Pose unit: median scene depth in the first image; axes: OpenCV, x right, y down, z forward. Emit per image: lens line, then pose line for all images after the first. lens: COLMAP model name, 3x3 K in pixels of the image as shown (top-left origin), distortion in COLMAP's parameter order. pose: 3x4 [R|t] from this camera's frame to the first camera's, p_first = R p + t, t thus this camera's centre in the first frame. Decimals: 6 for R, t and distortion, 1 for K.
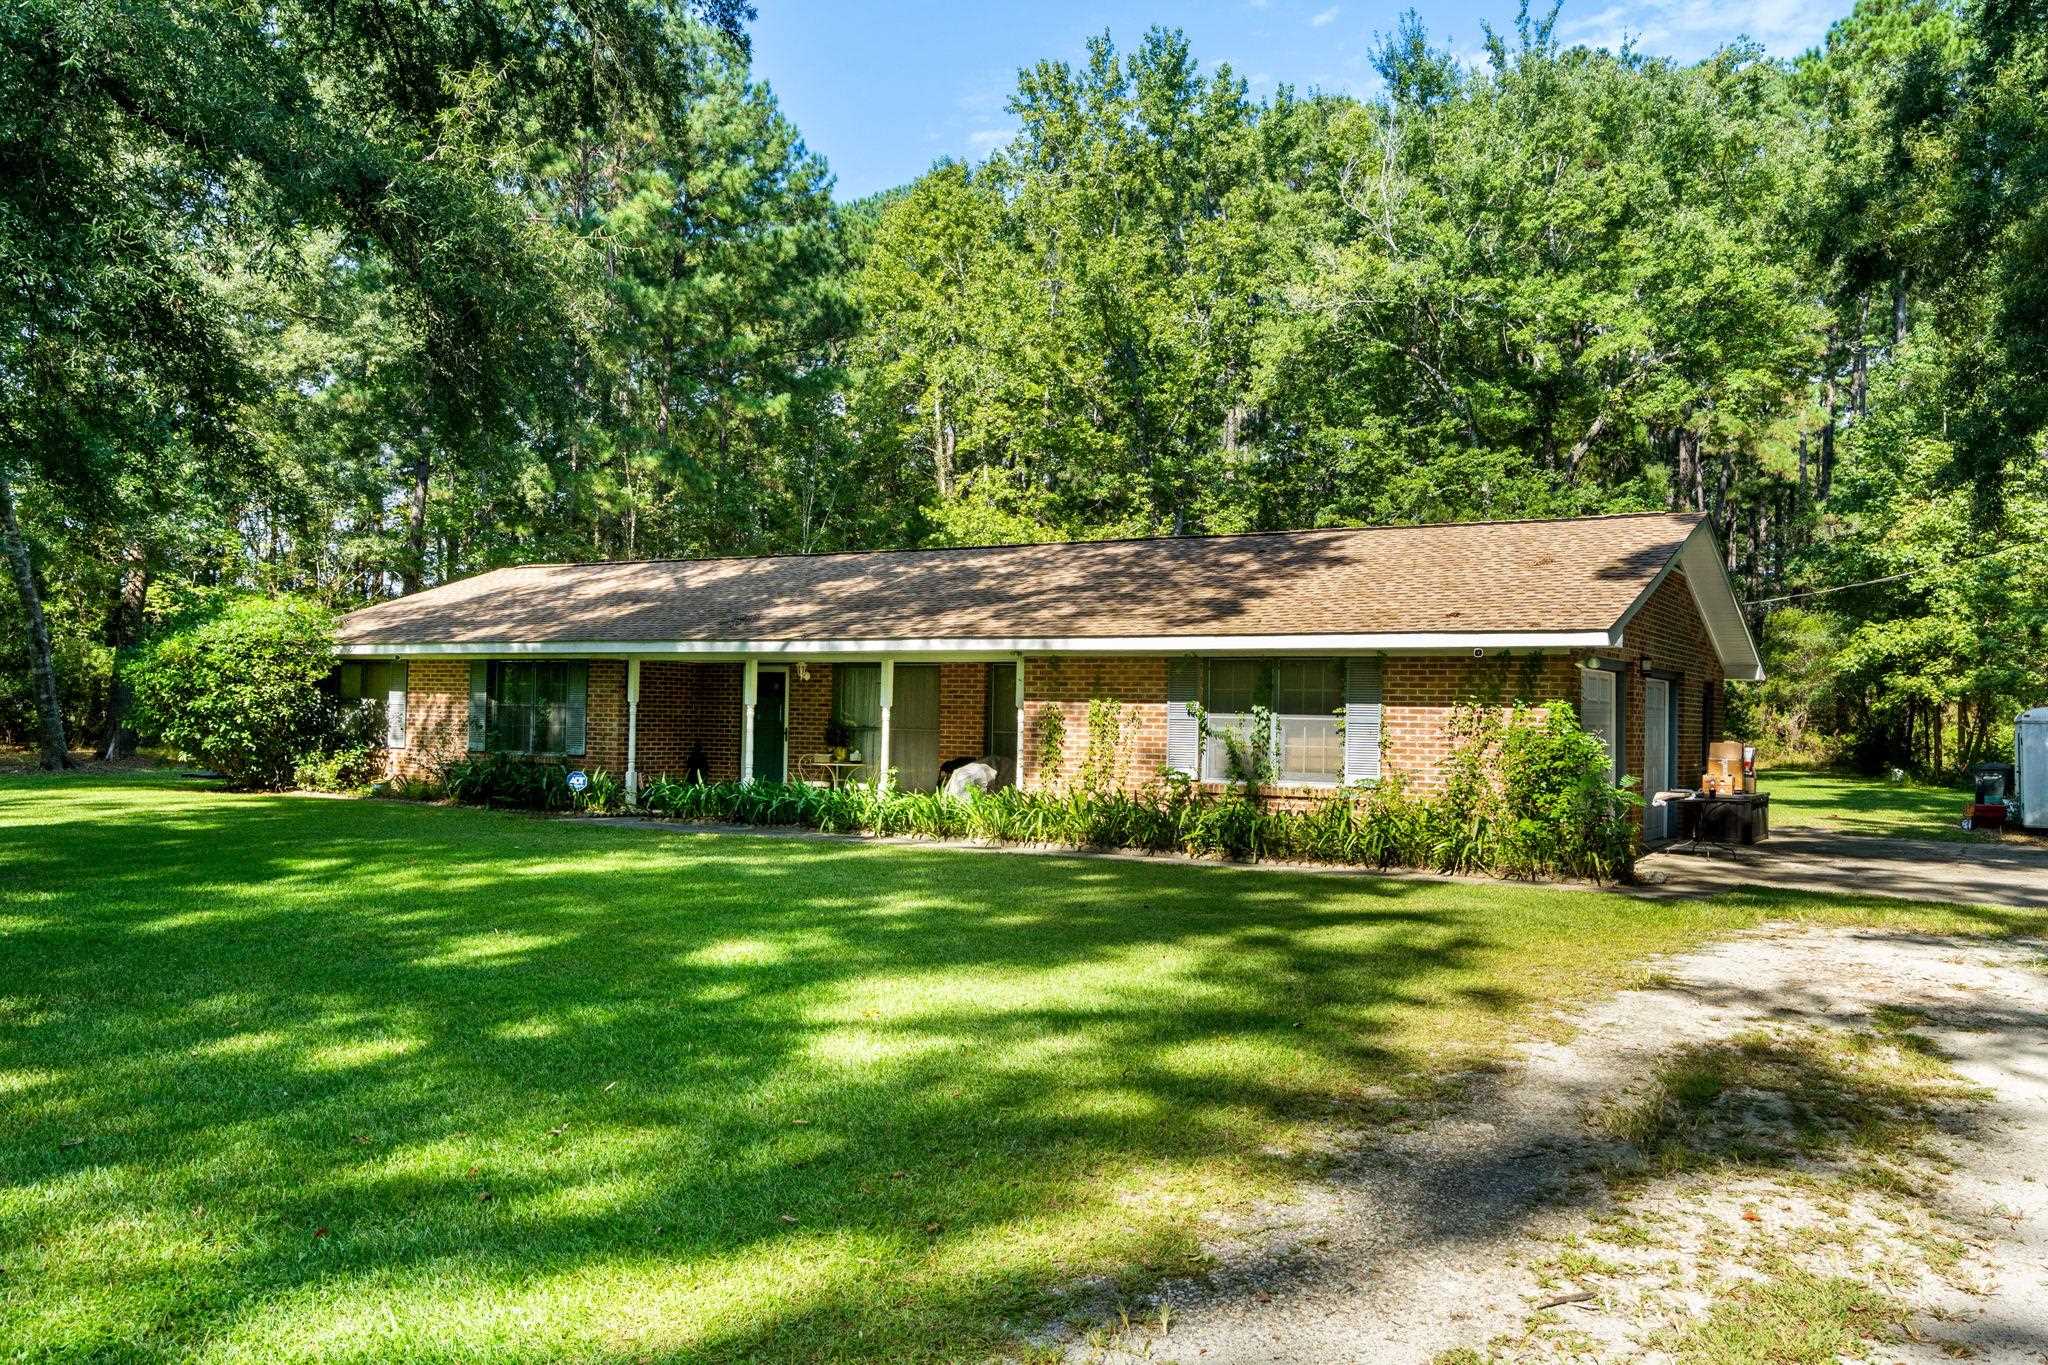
lens RADIAL K [[1592.5, 0, 1070.1], [0, 1592.5, 688.8], [0, 0, 1]] dist [0.012095, -0.002918]
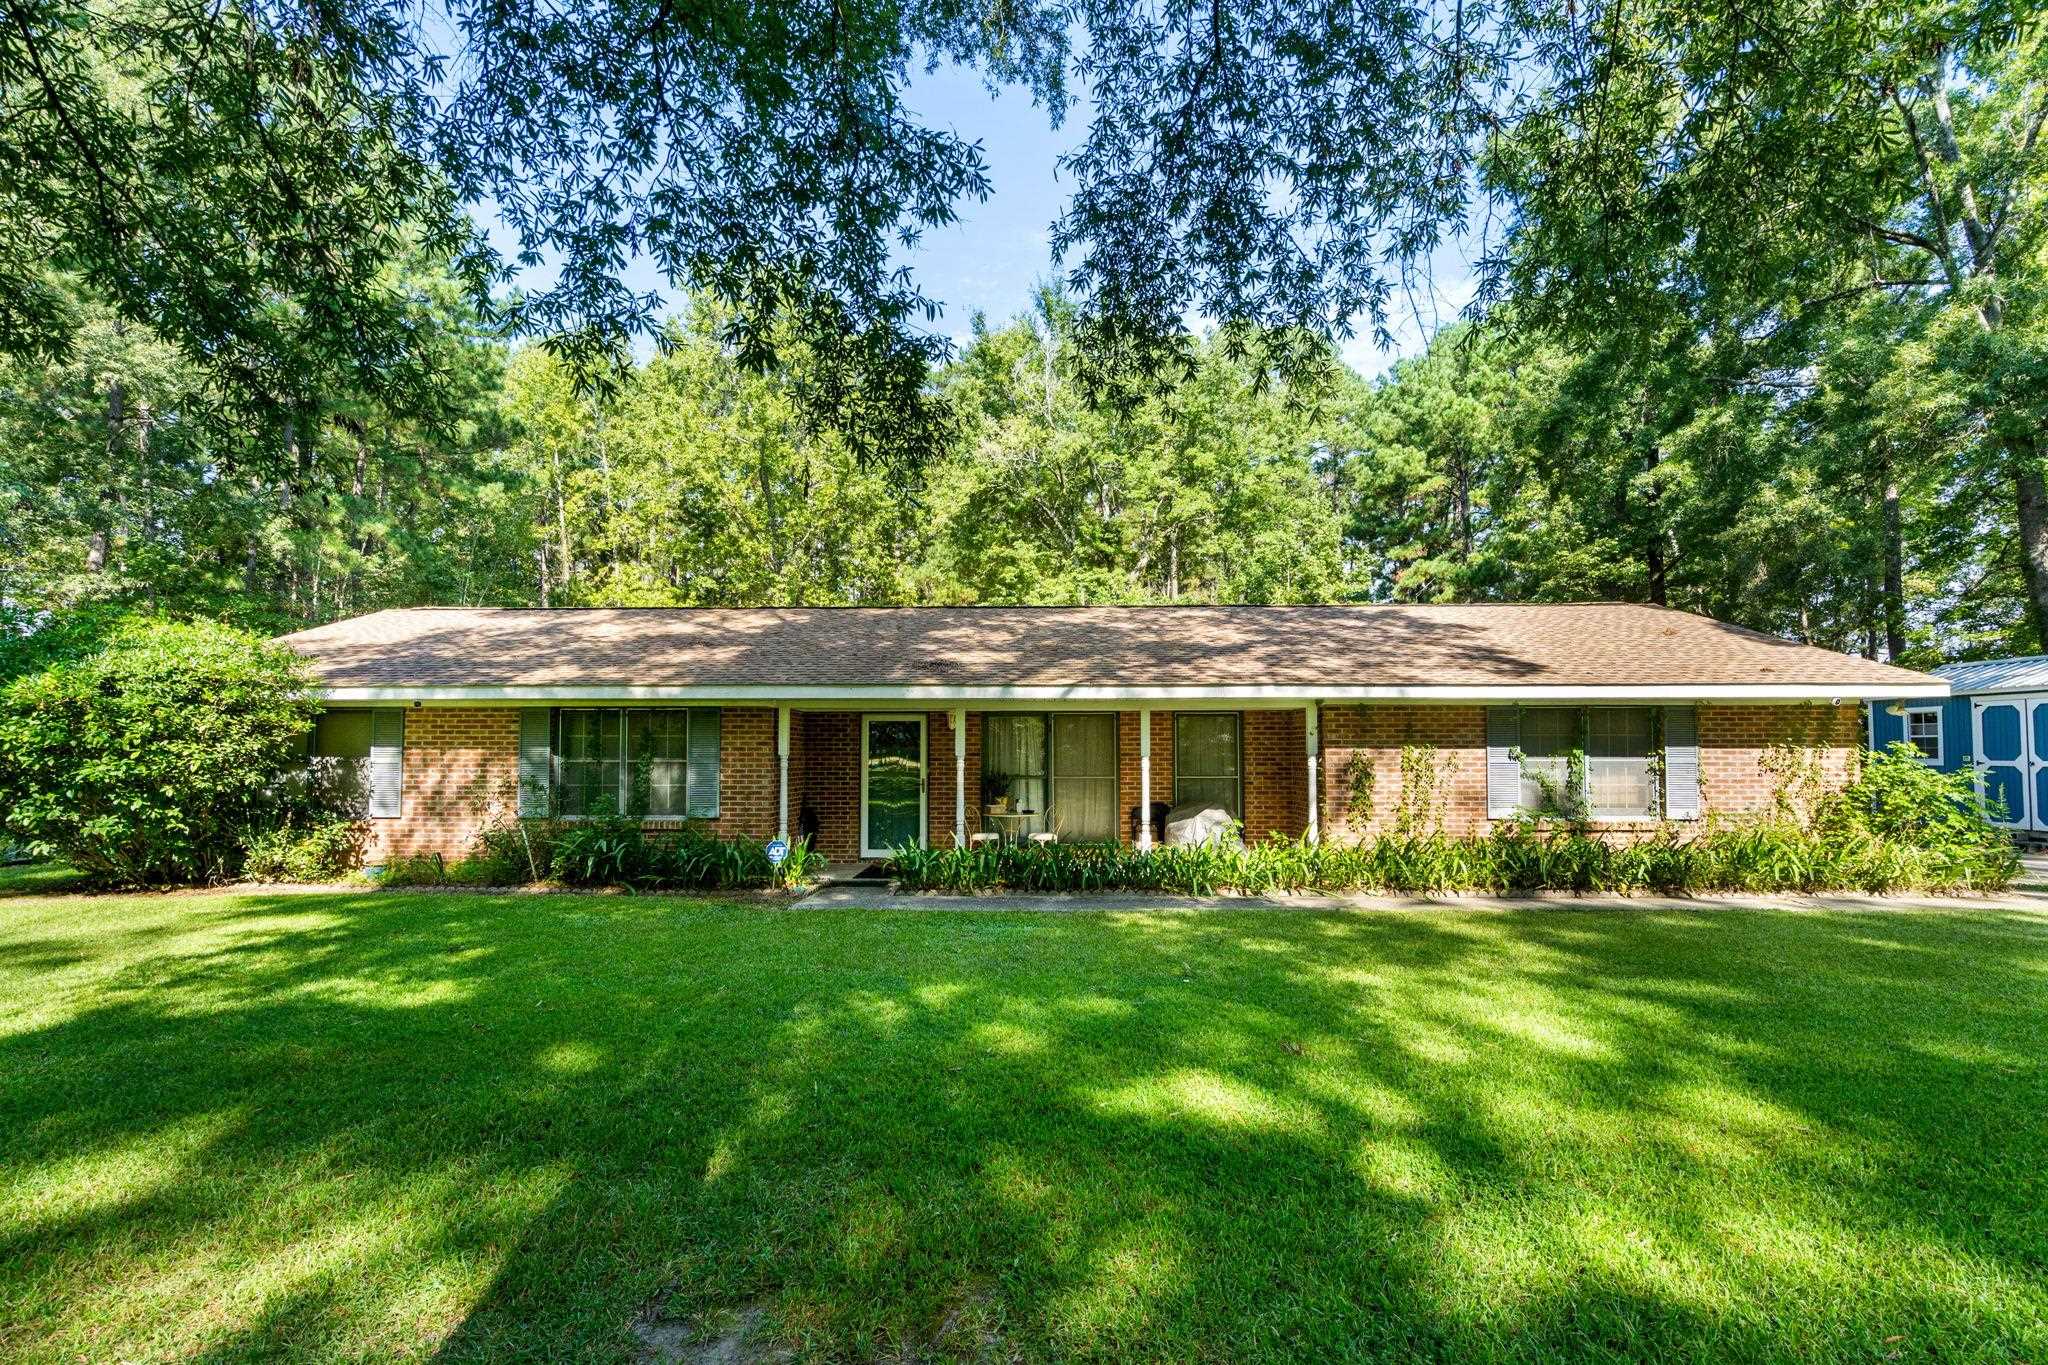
lens RADIAL K [[954.6, 0, 1027.1], [0, 954.6, 716.9], [0, 0, 1]] dist [0.001245, 0.000147]
pose [[0.871542, -0.000193, 0.490322, -0.258867], [0.008339, 0.999861, -0.014429, -0.002686], [-0.490251, 0.016664, 0.871422, 0.293226]]
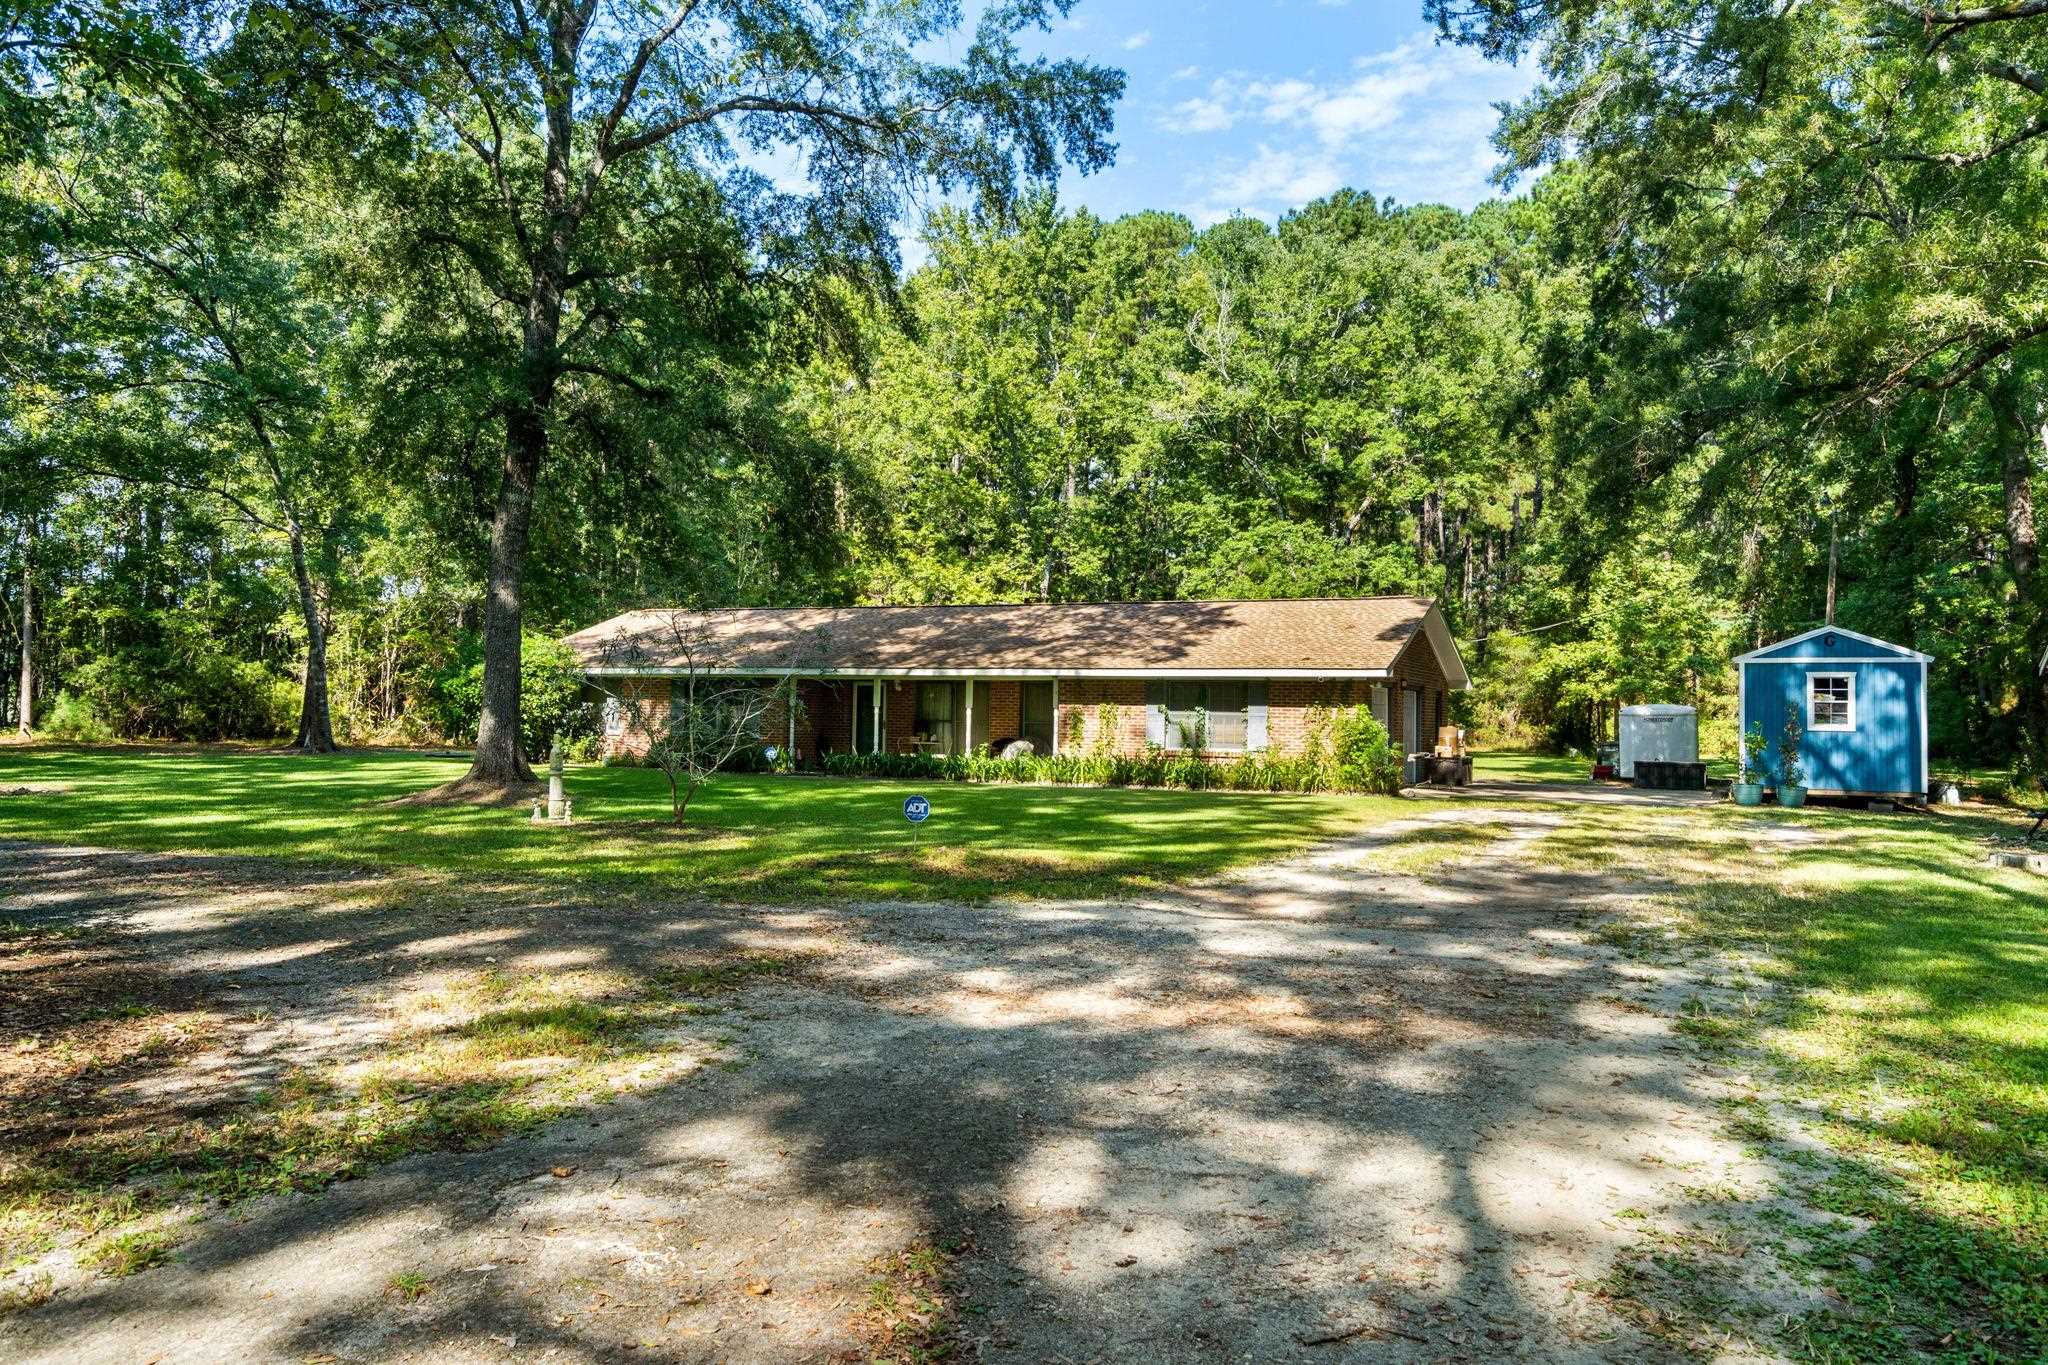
lens RADIAL K [[1548.0, 0, 1023.7], [0, 1548.0, 676.6], [0, 0, 1]] dist [-0.006555, -0.000403]
pose [[0.993957, 0.000067, 0.109774, -0.132676], [0.000529, 0.999985, -0.005400, -0.007143], [-0.109772, 0.005426, 0.993942, -0.355775]]
